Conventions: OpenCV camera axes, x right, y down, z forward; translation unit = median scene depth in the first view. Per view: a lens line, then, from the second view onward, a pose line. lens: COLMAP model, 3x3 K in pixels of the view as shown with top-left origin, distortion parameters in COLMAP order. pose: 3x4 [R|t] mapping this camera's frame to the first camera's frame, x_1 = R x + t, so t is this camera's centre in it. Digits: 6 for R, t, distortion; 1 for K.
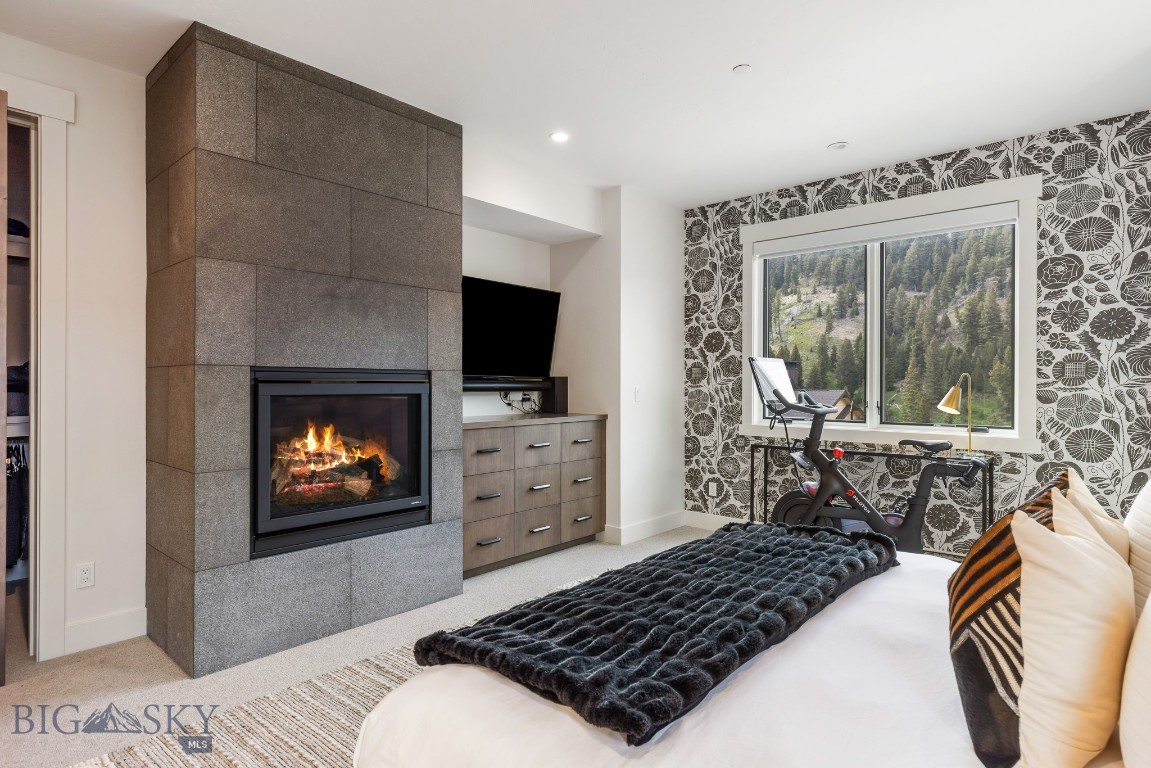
lens RADIAL K [[616.9, 0, 575.0], [0, 616.9, 383.3], [0, 0, 1]] dist [0.005383, -0.002232]
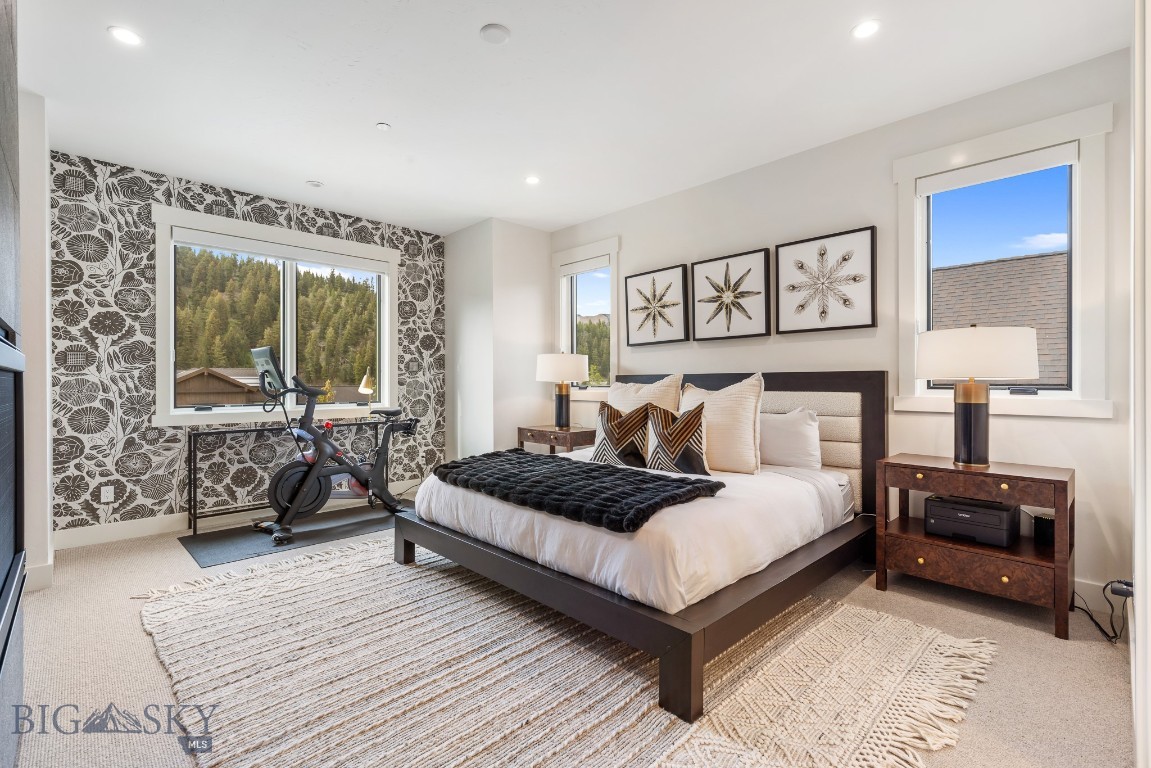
lens RADIAL K [[516.5, 0, 576.0], [0, 516.5, 385.5], [0, 0, 1]] dist [0.006802, -0.000912]
pose [[0.071803, -0.005672, 0.997403, -0.631515], [0.002758, 0.999981, 0.005488, 0.025433], [-0.997415, 0.002357, 0.071817, 0.414876]]
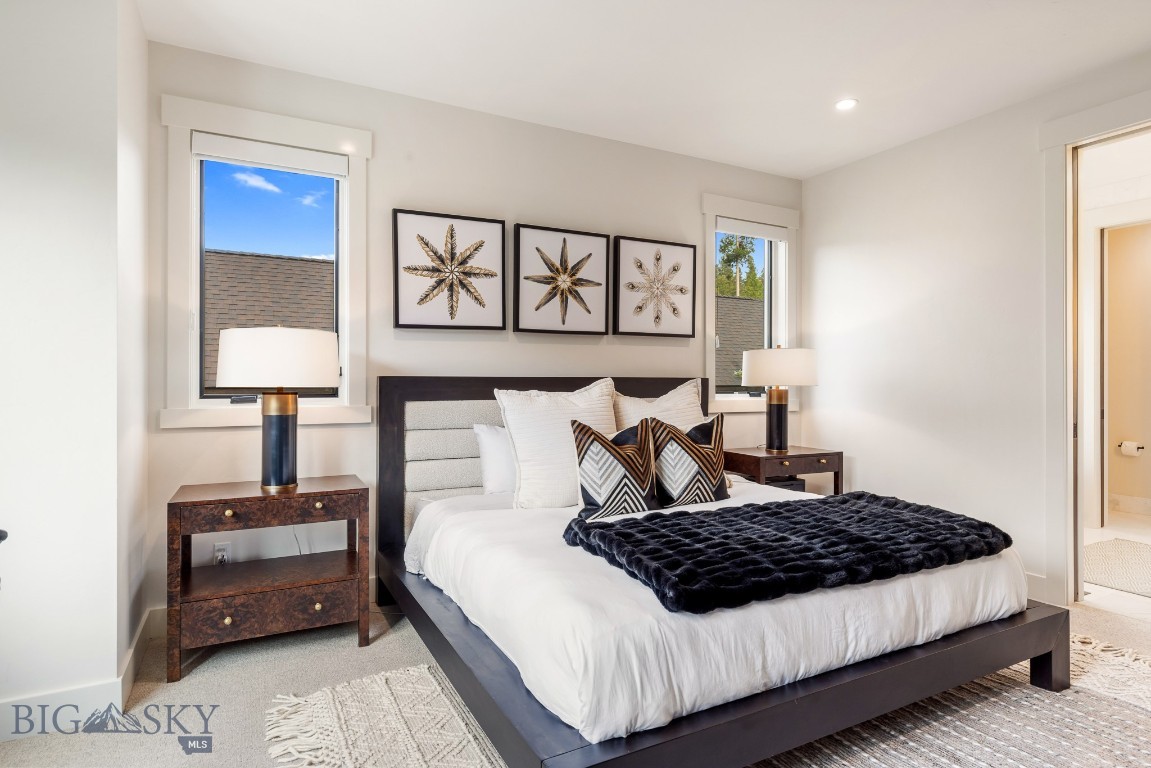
lens RADIAL K [[616.9, 0, 576.1], [0, 616.9, 379.0], [0, 0, 1]] dist [0.005383, -0.002232]
pose [[-0.937726, -0.001262, 0.347374, 0.089049], [-0.002196, 0.999995, -0.002294, 0.012627], [-0.347370, -0.002914, -0.937724, 1.125529]]
